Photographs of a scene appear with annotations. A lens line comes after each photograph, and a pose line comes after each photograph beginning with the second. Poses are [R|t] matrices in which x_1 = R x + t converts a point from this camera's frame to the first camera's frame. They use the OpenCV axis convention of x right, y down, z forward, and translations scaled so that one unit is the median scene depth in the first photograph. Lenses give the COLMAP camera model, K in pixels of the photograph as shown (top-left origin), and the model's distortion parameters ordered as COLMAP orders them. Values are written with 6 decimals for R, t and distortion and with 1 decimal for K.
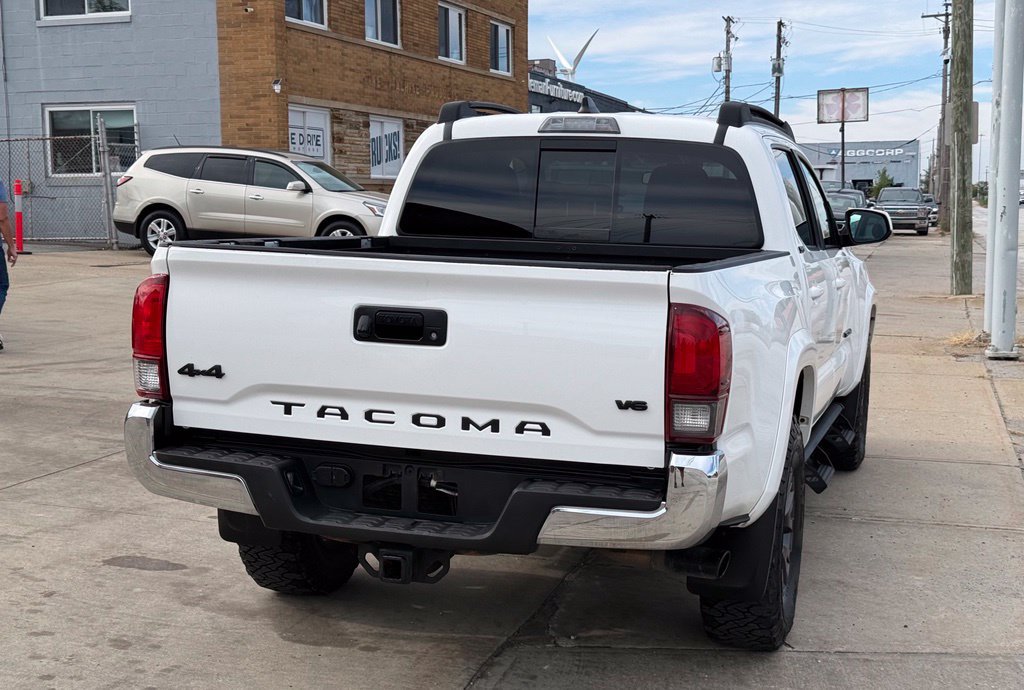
lens RADIAL K [[1424.8, 0, 513.8], [0, 1424.8, 376.5], [0, 0, 1]] dist [0.202708, -0.466488]
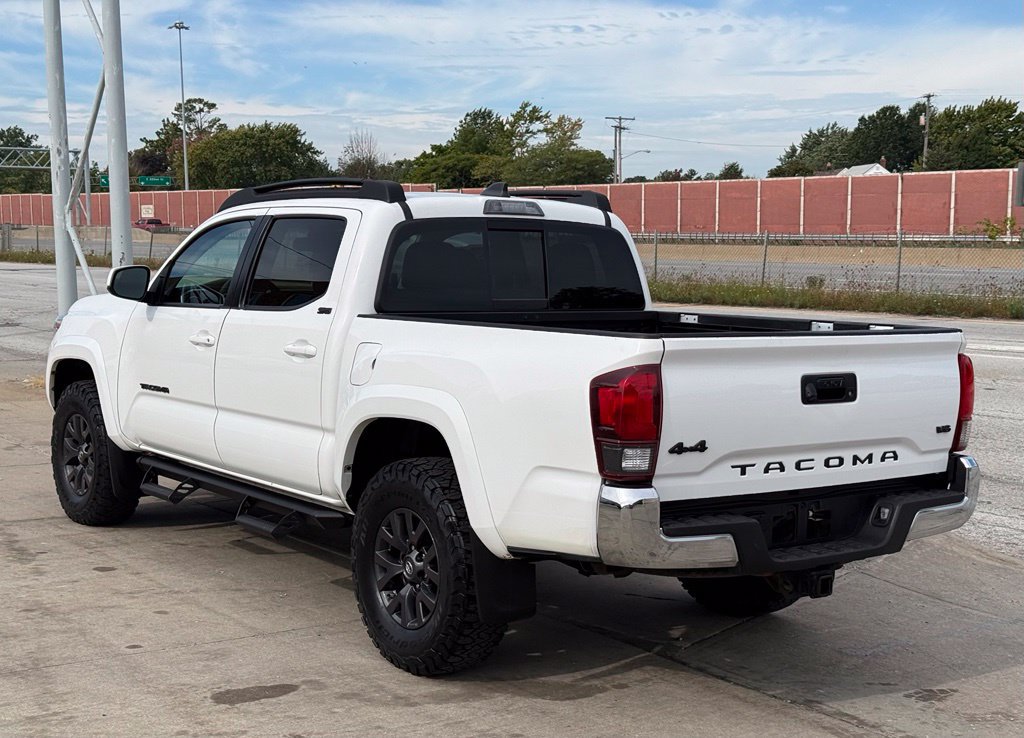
lens RADIAL K [[1454.2, 0, 507.2], [0, 1454.2, 396.6], [0, 0, 1]] dist [0.218307, -0.595947]
pose [[0.585392, -0.095463, 0.805111, -0.924300], [0.098763, 0.994045, 0.046055, -0.083608], [-0.804712, 0.052555, 0.591334, 0.342296]]
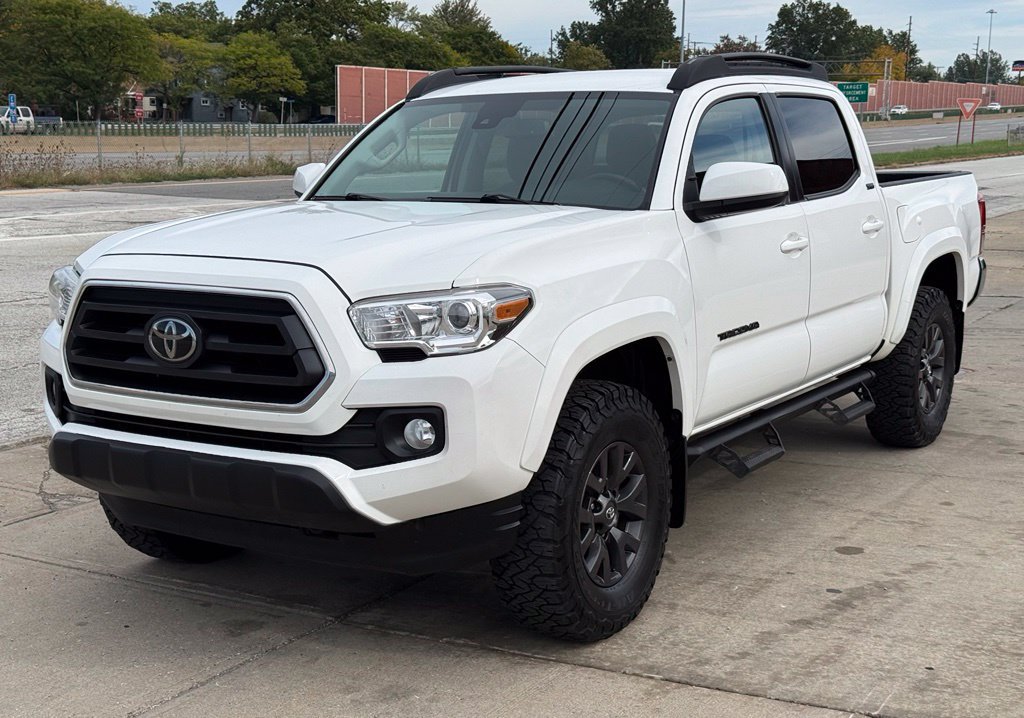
lens RADIAL K [[1435.8, 0, 509.6], [0, 1435.8, 387.5], [0, 0, 1]] dist [0.129491, -0.140097]
pose [[-0.967672, -0.058212, 0.245401, -0.111297], [0.017720, 0.954904, 0.296386, -0.314419], [-0.251587, 0.291153, -0.923003, 2.350888]]
